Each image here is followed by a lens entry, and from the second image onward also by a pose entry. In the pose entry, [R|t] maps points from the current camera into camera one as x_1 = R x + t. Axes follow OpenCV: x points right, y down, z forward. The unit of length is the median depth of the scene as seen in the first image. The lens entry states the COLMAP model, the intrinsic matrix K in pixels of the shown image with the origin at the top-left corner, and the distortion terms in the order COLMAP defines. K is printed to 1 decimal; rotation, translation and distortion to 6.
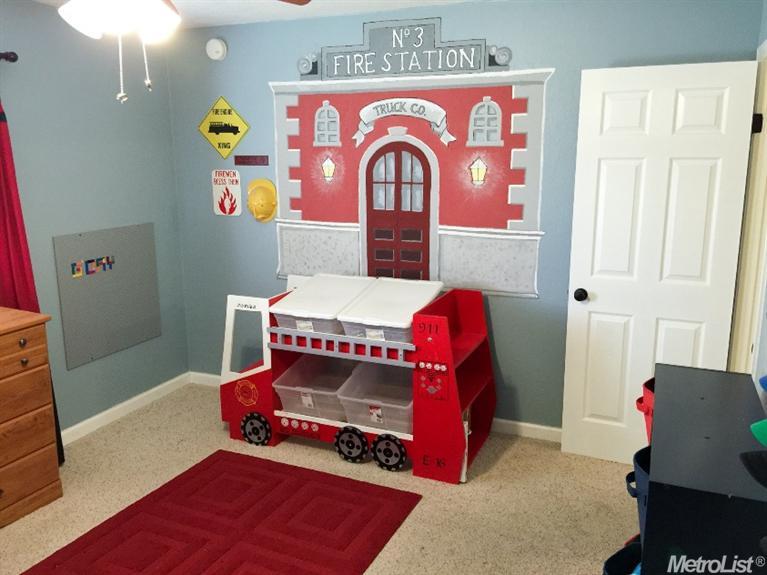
lens RADIAL K [[647.8, 0, 381.8], [0, 647.8, 284.3], [0, 0, 1]] dist [0.071948, -0.105811]
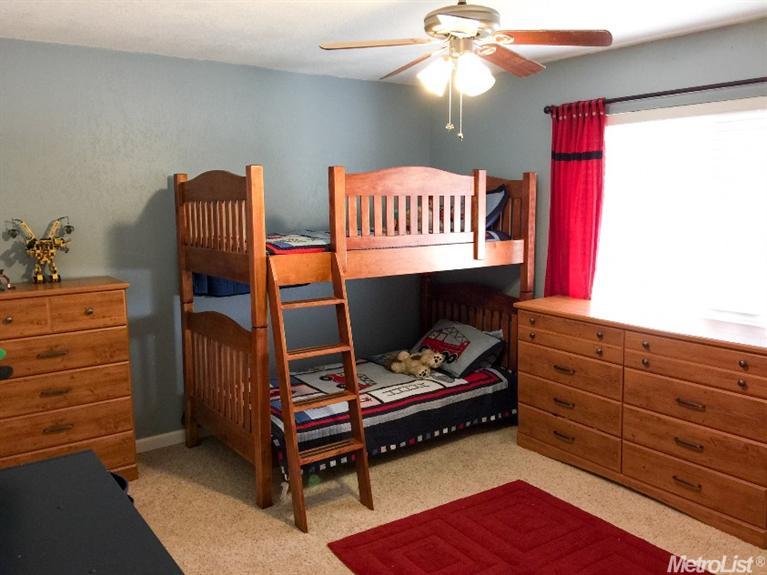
lens RADIAL K [[647.8, 0, 381.8], [0, 647.8, 284.3], [0, 0, 1]] dist [0.071948, -0.105811]
pose [[-0.508561, 0.128057, -0.851450, 0.557725], [-0.167187, 0.955371, 0.243546, -0.176588], [0.844638, 0.266210, -0.464455, 0.962942]]
